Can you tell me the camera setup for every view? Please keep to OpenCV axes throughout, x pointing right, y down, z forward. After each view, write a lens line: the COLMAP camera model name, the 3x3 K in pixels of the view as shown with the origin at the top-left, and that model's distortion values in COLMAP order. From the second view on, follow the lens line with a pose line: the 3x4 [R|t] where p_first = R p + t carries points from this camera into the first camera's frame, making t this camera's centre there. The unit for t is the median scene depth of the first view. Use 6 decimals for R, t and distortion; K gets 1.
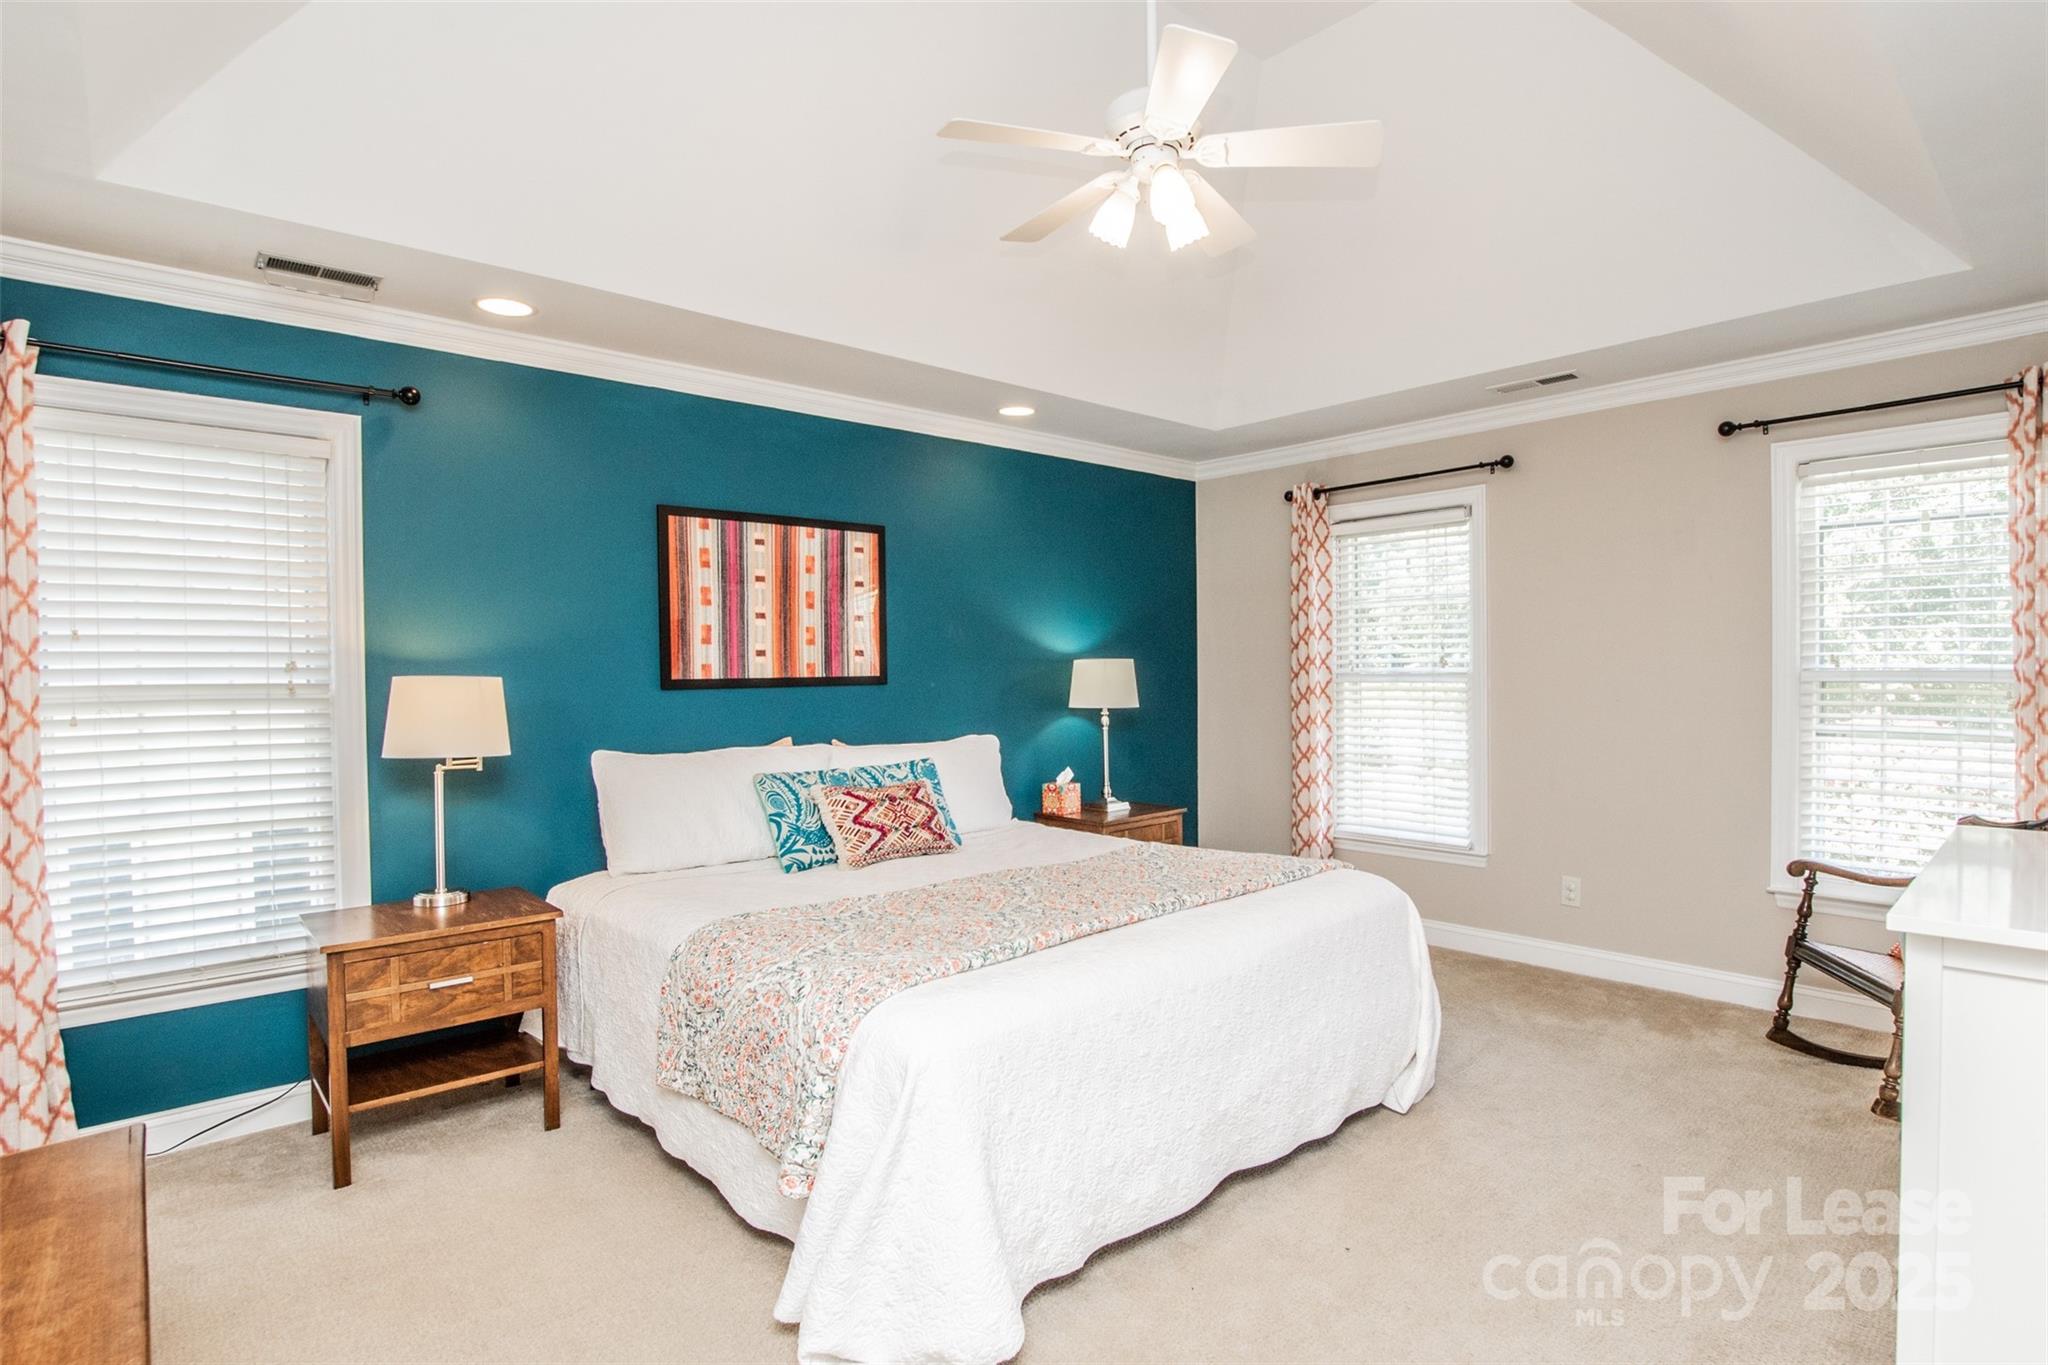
lens RADIAL K [[989.4, 0, 1009.6], [0, 989.4, 683.2], [0, 0, 1]] dist [-0.030369, 0.001024]
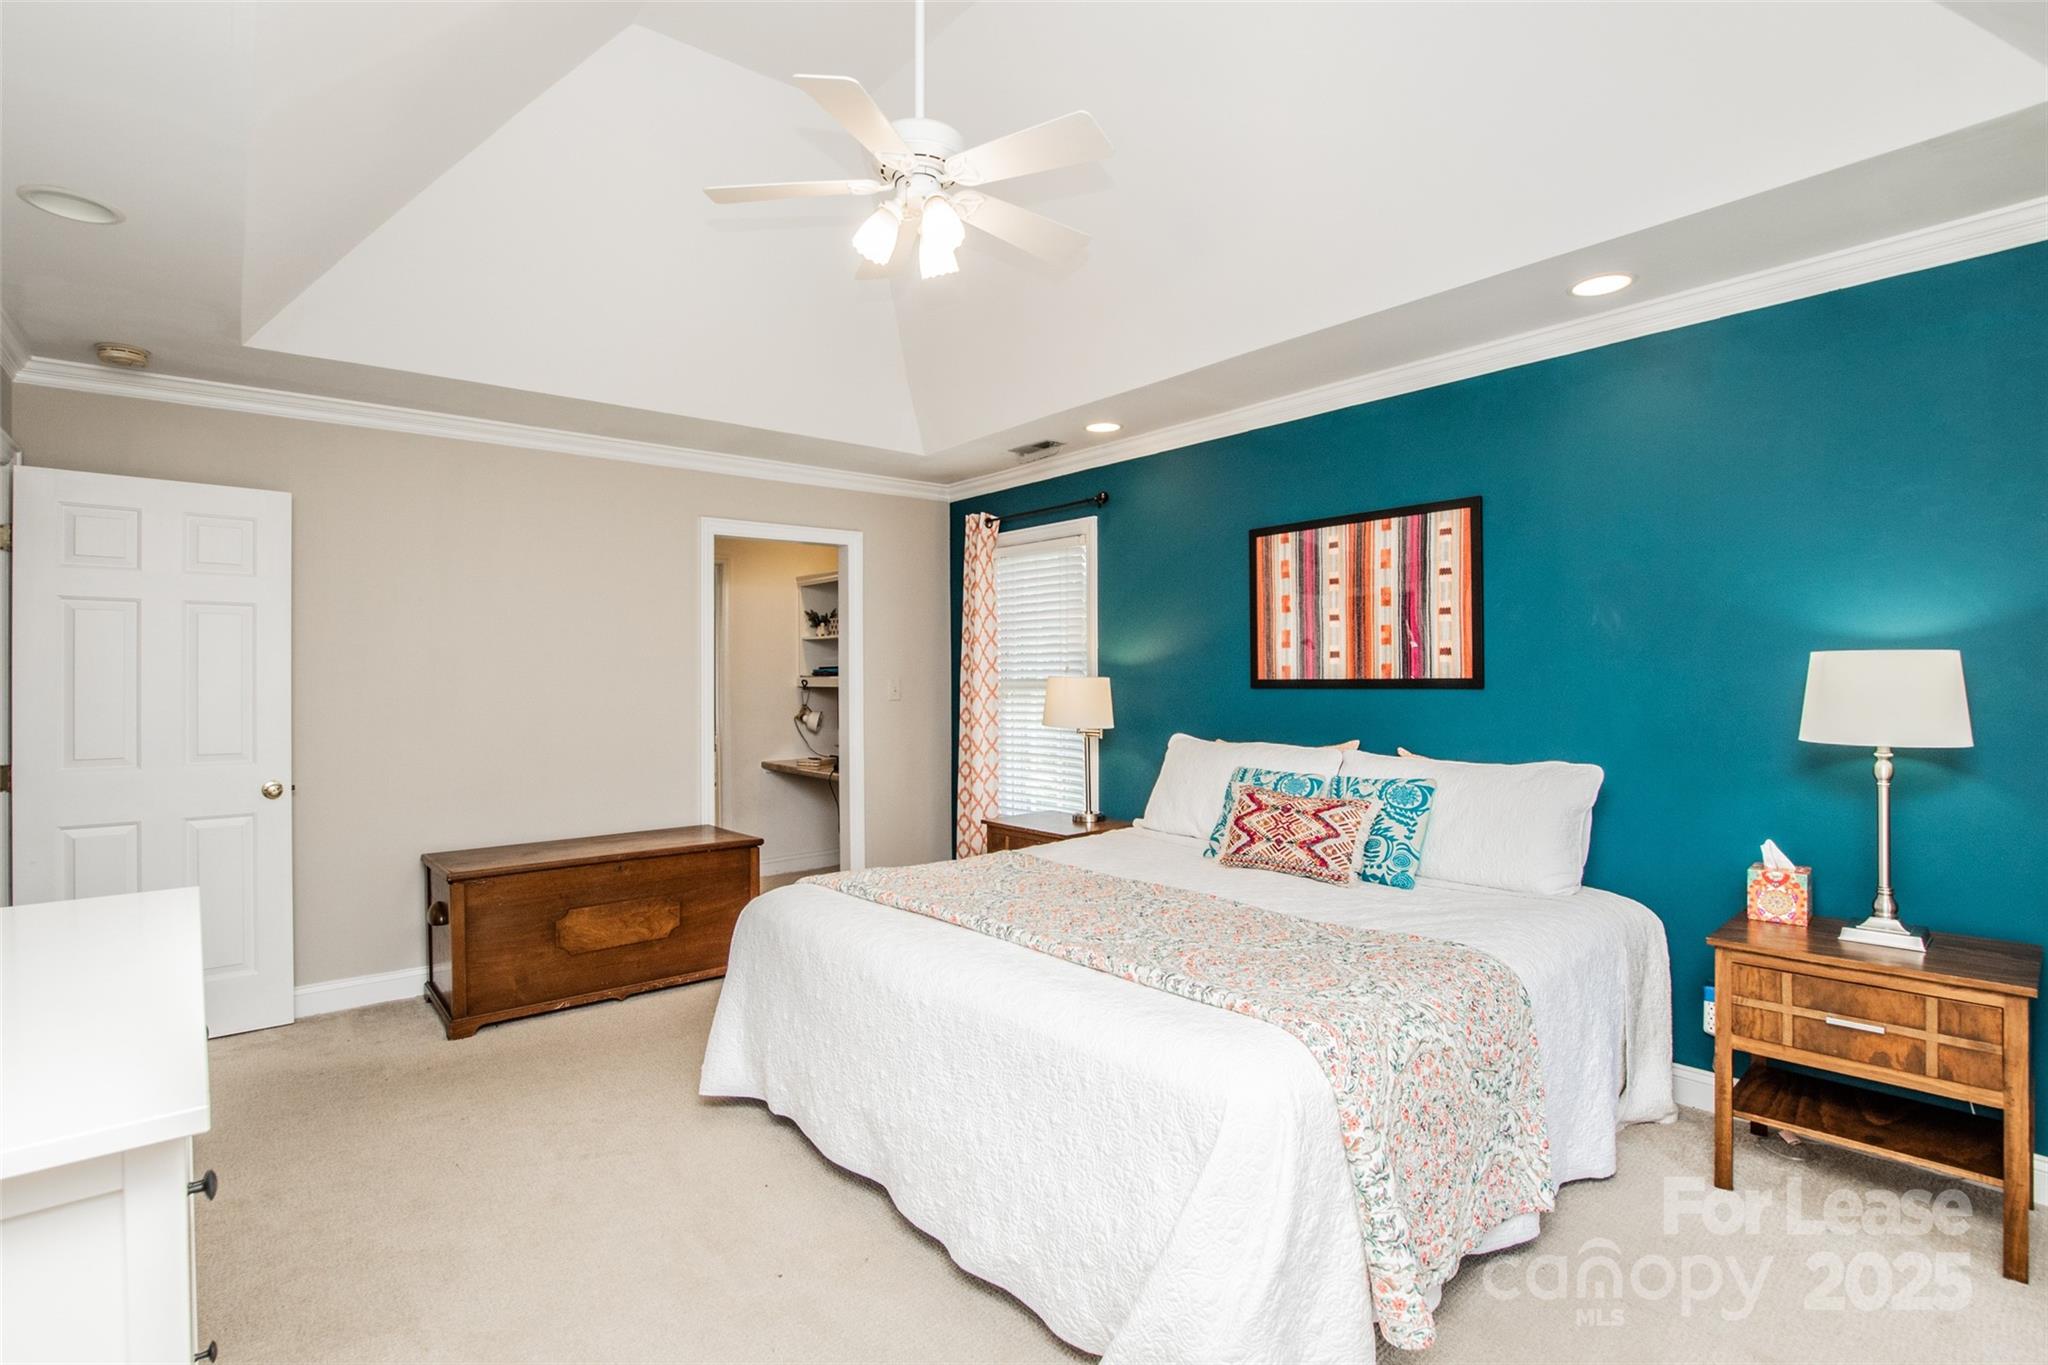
lens RADIAL K [[979.6, 0, 1060.3], [0, 979.6, 672.7], [0, 0, 1]] dist [0.000907, 0.000217]
pose [[0.029013, 0.013673, -0.999486, 0.745682], [0.000473, 0.999906, 0.013693, -0.025630], [0.999579, -0.000870, 0.029004, 0.687483]]
